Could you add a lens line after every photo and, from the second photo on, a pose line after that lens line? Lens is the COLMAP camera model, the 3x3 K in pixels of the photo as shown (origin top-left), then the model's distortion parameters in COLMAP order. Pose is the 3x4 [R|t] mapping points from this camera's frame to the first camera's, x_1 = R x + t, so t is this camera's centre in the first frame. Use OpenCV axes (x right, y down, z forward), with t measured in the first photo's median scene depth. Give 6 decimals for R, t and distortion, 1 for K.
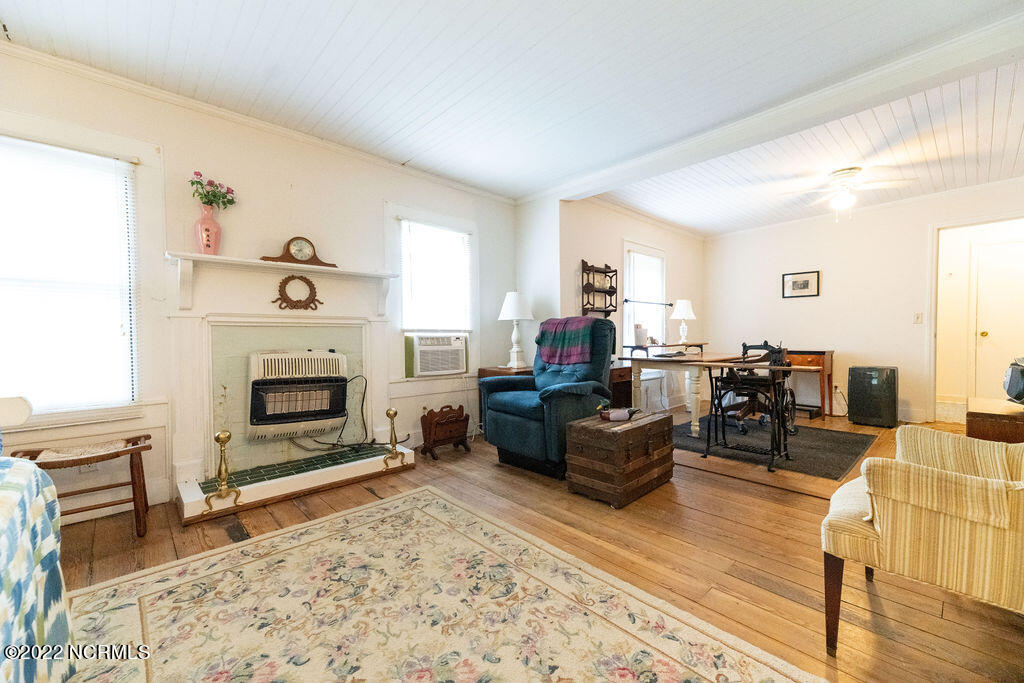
lens RADIAL K [[415.2, 0, 512.4], [0, 415.2, 337.1], [0, 0, 1]] dist [0.008185, -0.007415]
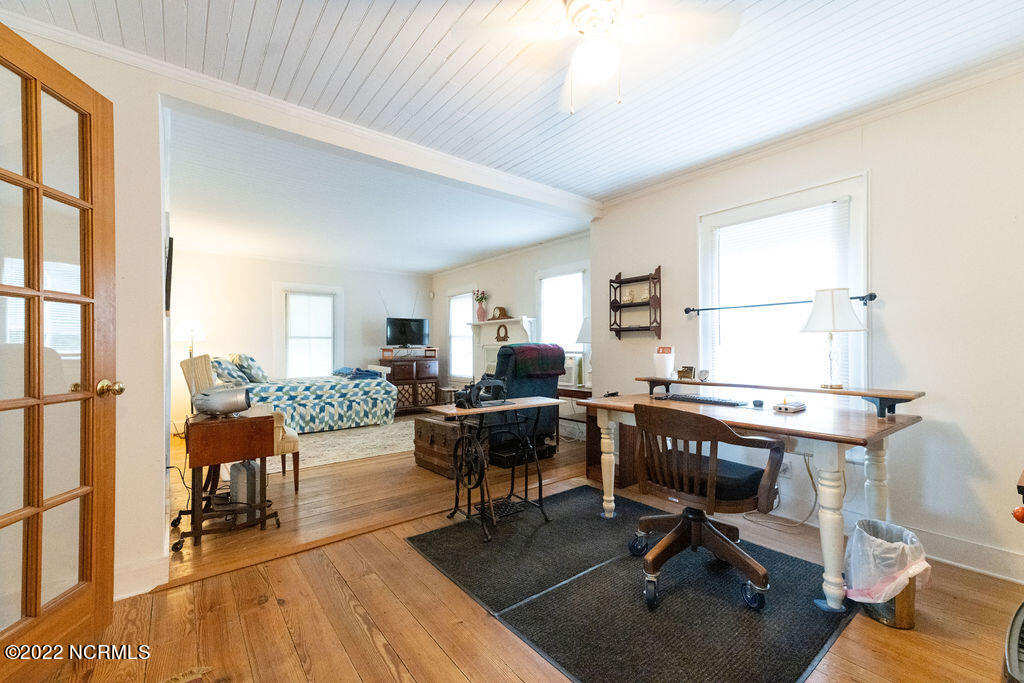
lens RADIAL K [[415.2, 0, 512.2], [0, 415.2, 345.1], [0, 0, 1]] dist [0.008185, -0.007415]
pose [[-0.066980, 0.001072, -0.997754, 1.184007], [0.002356, 0.999997, 0.000916, -0.040676], [0.997752, -0.002289, -0.066982, 0.935523]]
